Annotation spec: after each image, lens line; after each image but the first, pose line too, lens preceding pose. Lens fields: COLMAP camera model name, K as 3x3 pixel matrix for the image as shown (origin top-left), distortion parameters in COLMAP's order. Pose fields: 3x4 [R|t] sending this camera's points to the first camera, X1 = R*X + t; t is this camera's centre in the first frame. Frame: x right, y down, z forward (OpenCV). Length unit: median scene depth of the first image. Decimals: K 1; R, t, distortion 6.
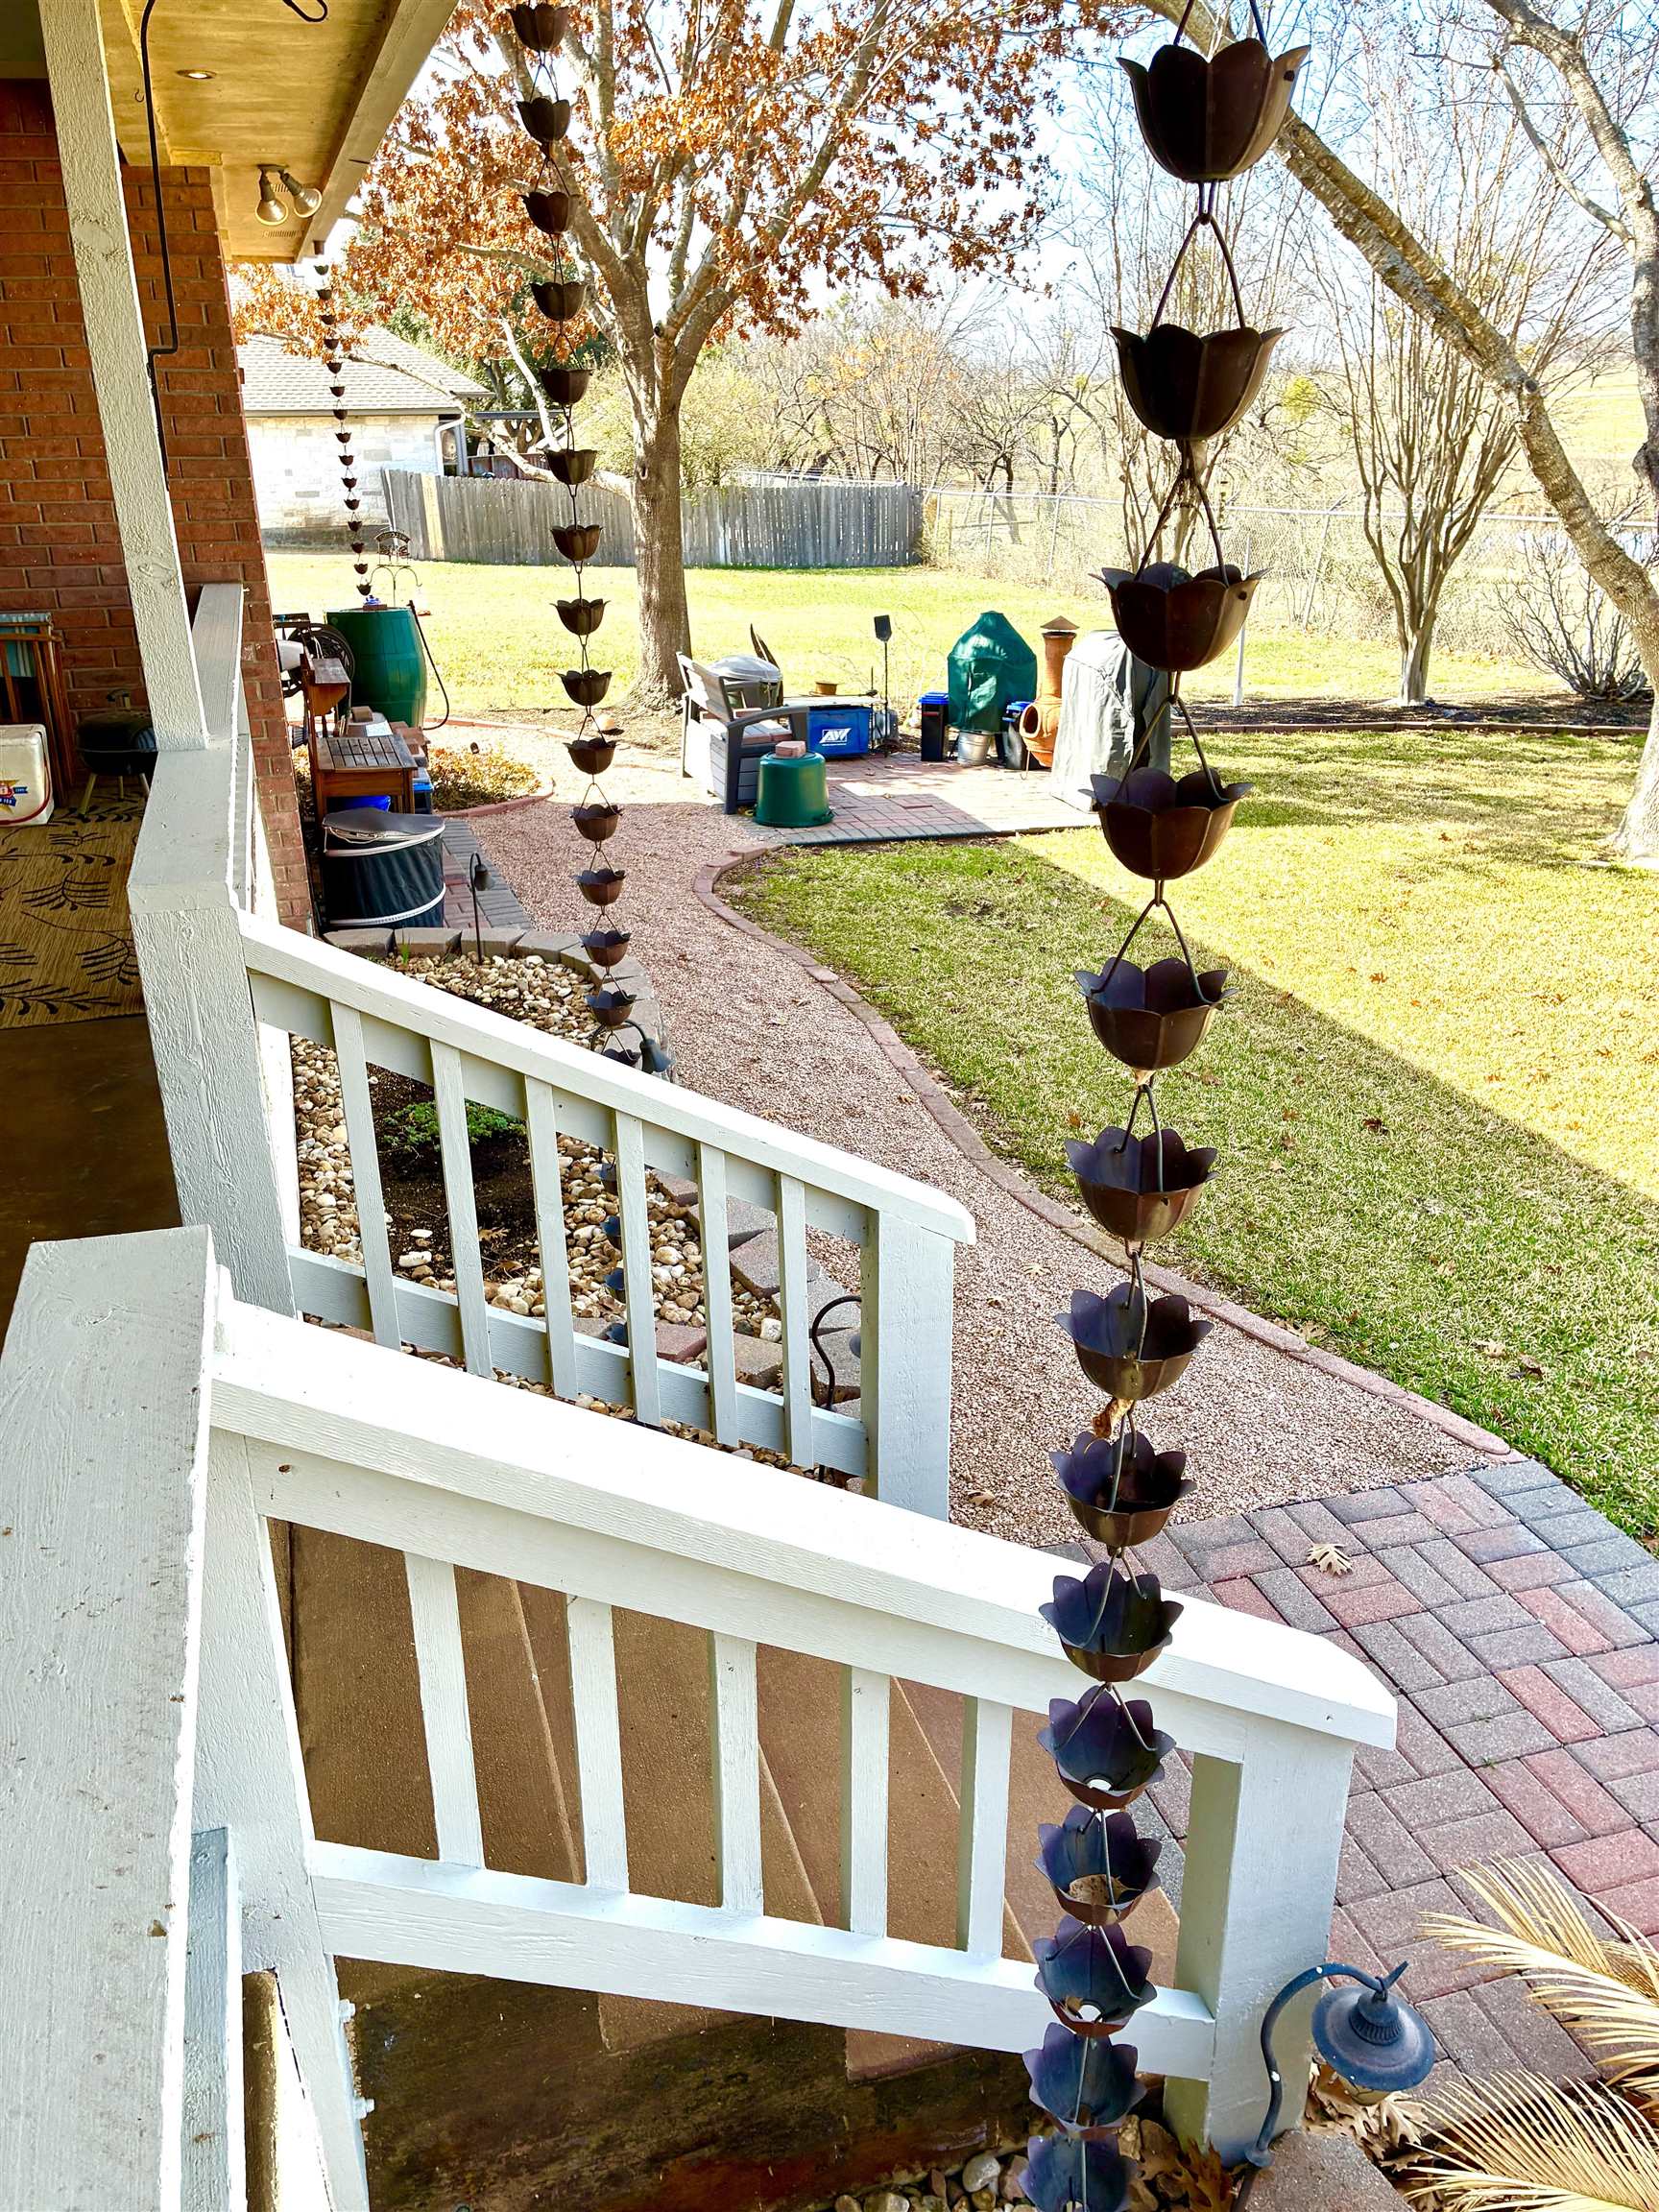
lens RADIAL K [[1676.3, 0, 828.6], [0, 1676.3, 1106.1], [0, 0, 1]] dist [0.052354, -0.069220]
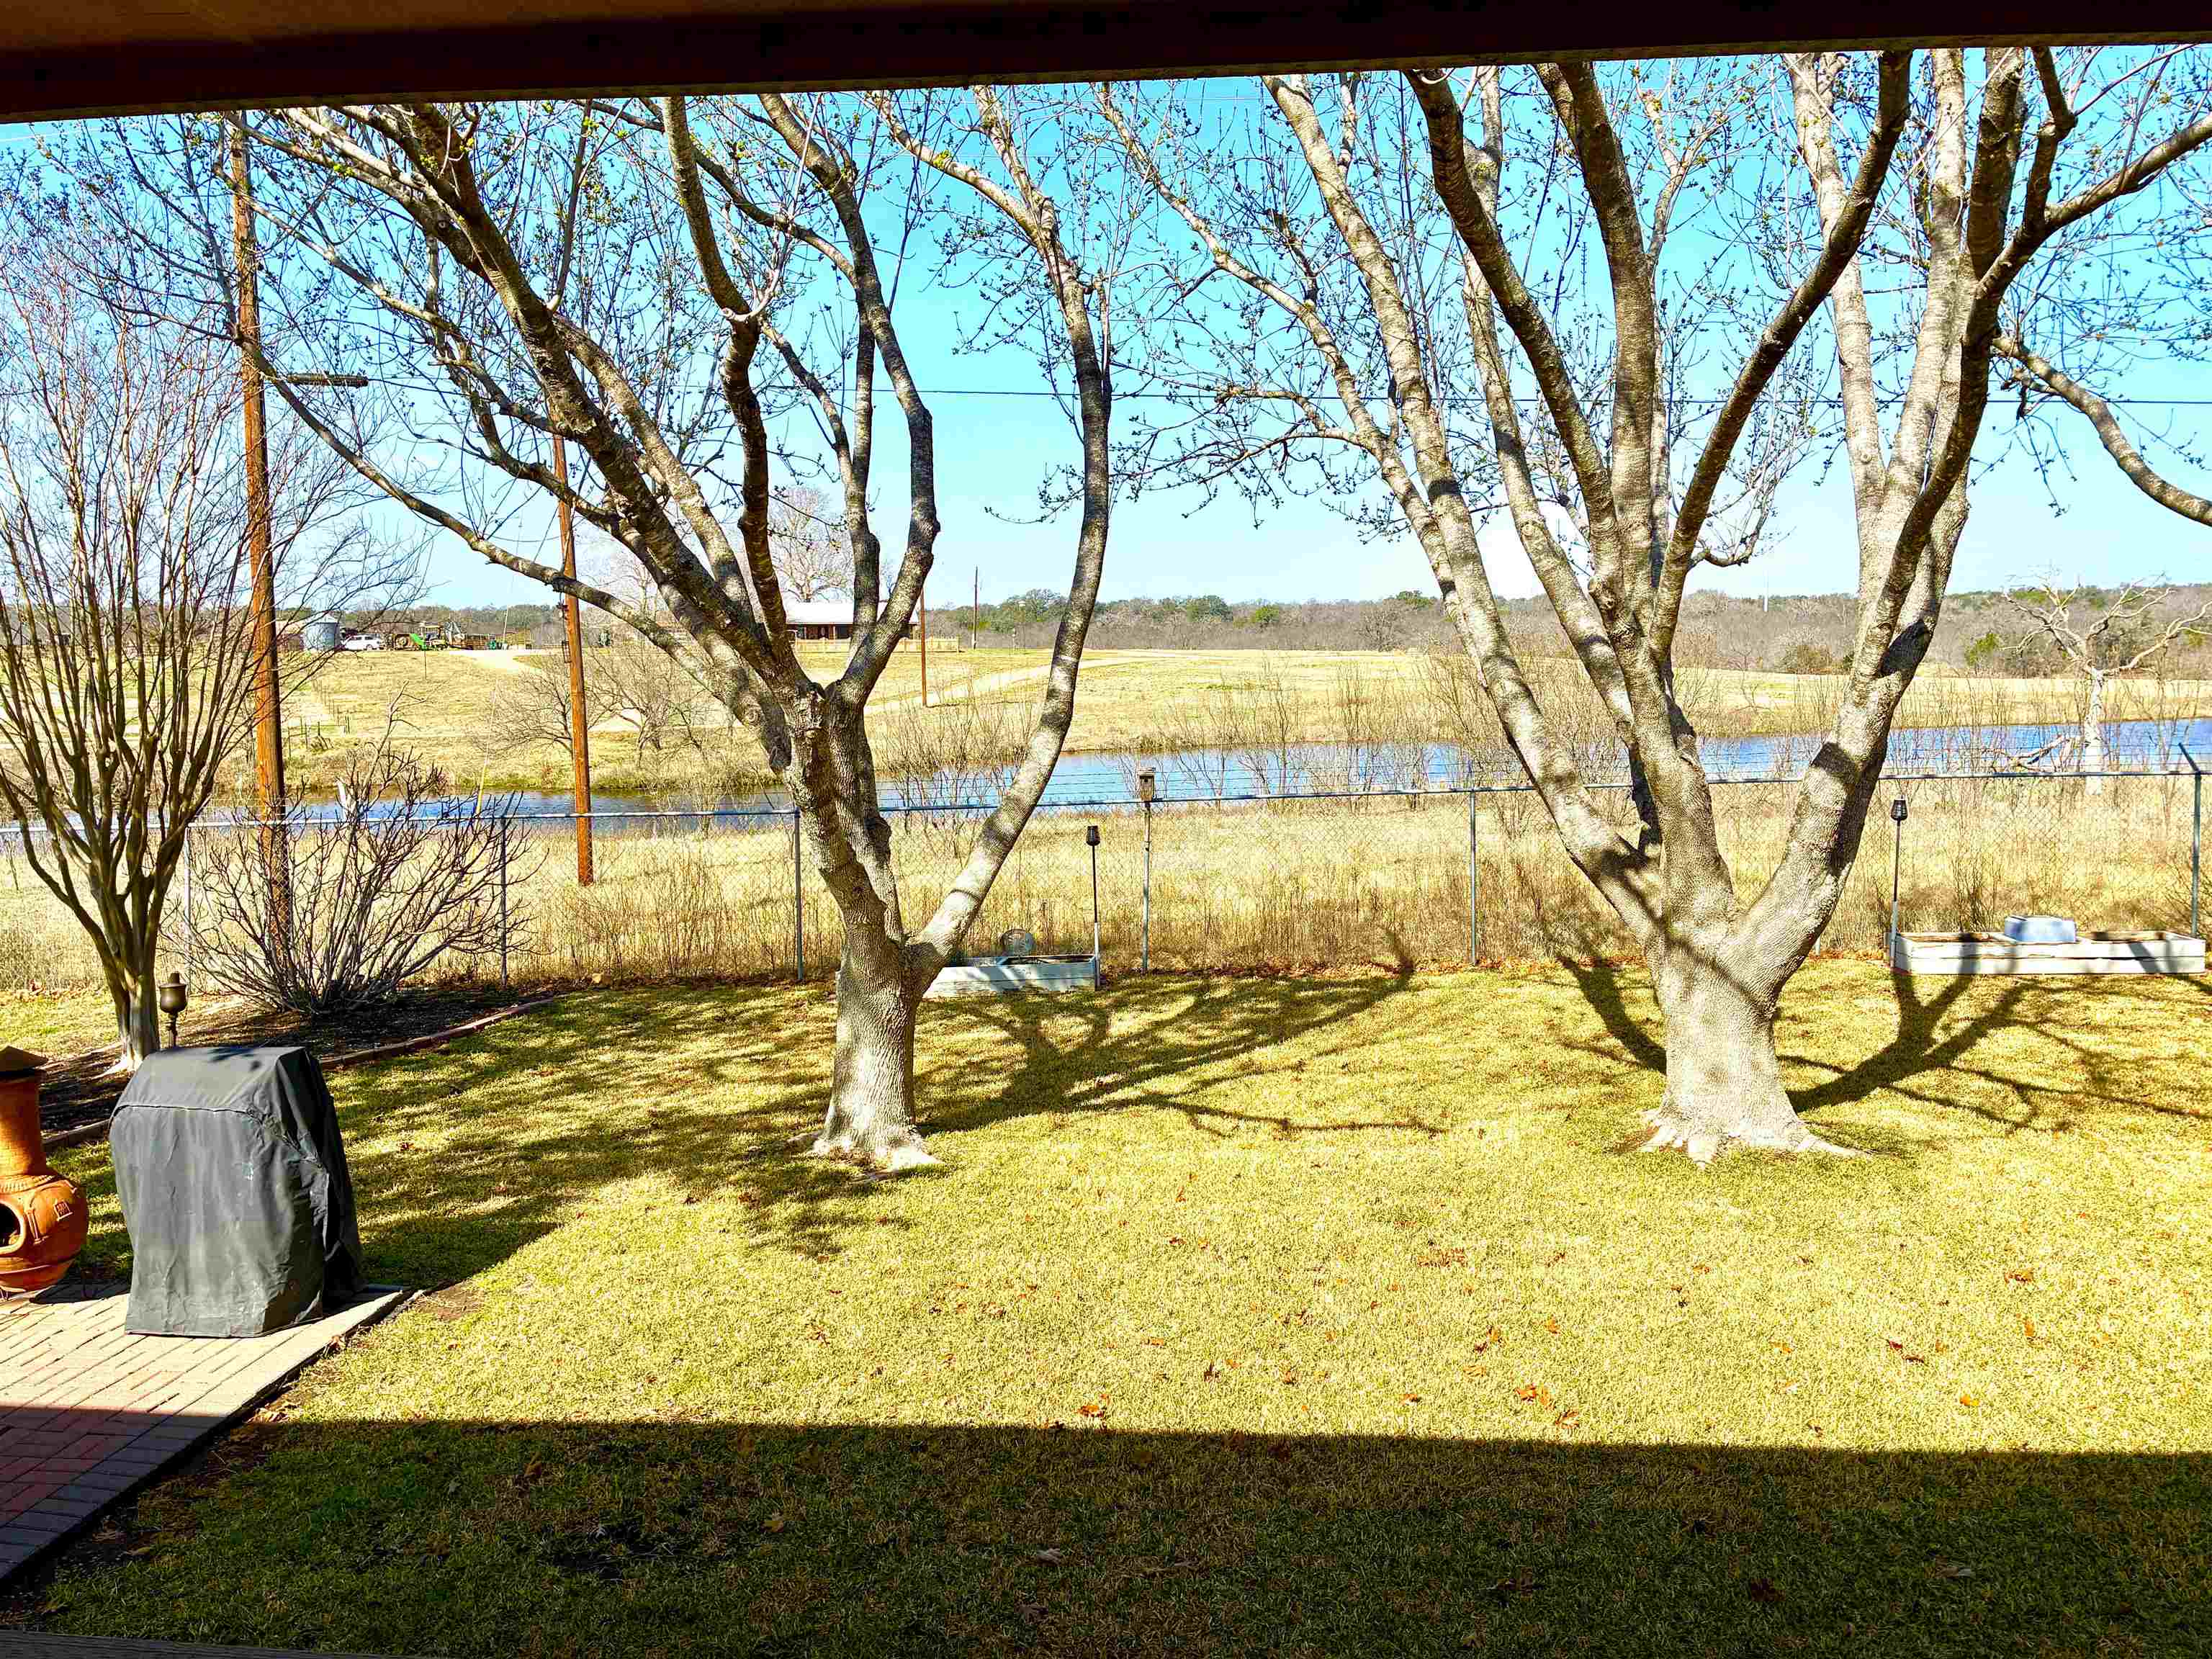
lens RADIAL K [[1676.3, 0, 1105.2], [0, 1676.3, 814.3], [0, 0, 1]] dist [0.052354, -0.069220]
pose [[0.370215, -0.082702, 0.925257, -0.252460], [0.368257, 0.927487, -0.064447, -0.173251], [-0.852835, 0.364592, 0.373826, 0.385689]]
